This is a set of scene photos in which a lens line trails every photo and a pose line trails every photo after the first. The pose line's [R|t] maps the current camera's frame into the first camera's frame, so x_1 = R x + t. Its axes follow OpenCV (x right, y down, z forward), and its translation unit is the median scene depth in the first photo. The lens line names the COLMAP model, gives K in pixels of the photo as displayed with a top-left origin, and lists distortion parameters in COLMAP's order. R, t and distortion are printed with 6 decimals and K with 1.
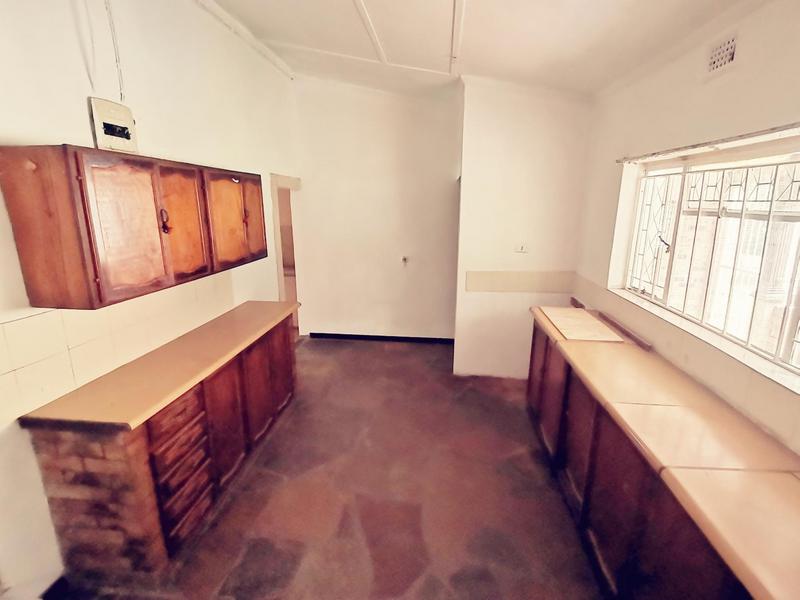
lens RADIAL K [[402.4, 0, 397.7], [0, 402.4, 295.7], [0, 0, 1]] dist [0.034557, -0.002379]
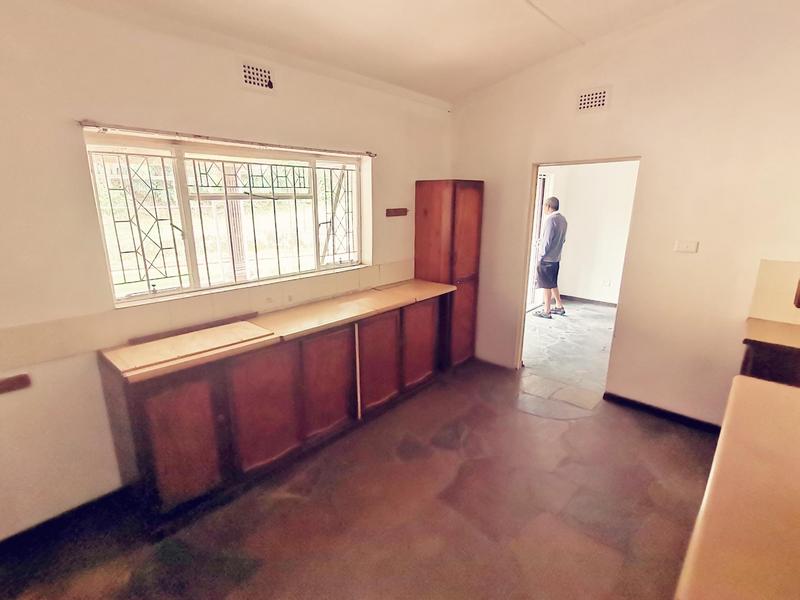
lens RADIAL K [[402.4, 0, 399.2], [0, 402.4, 302.4], [0, 0, 1]] dist [0.034557, -0.002379]
pose [[-0.807005, -0.166925, 0.566461, -0.426687], [0.130698, 0.884948, 0.446974, -0.437315], [-0.575900, 0.434746, -0.692341, 1.850090]]
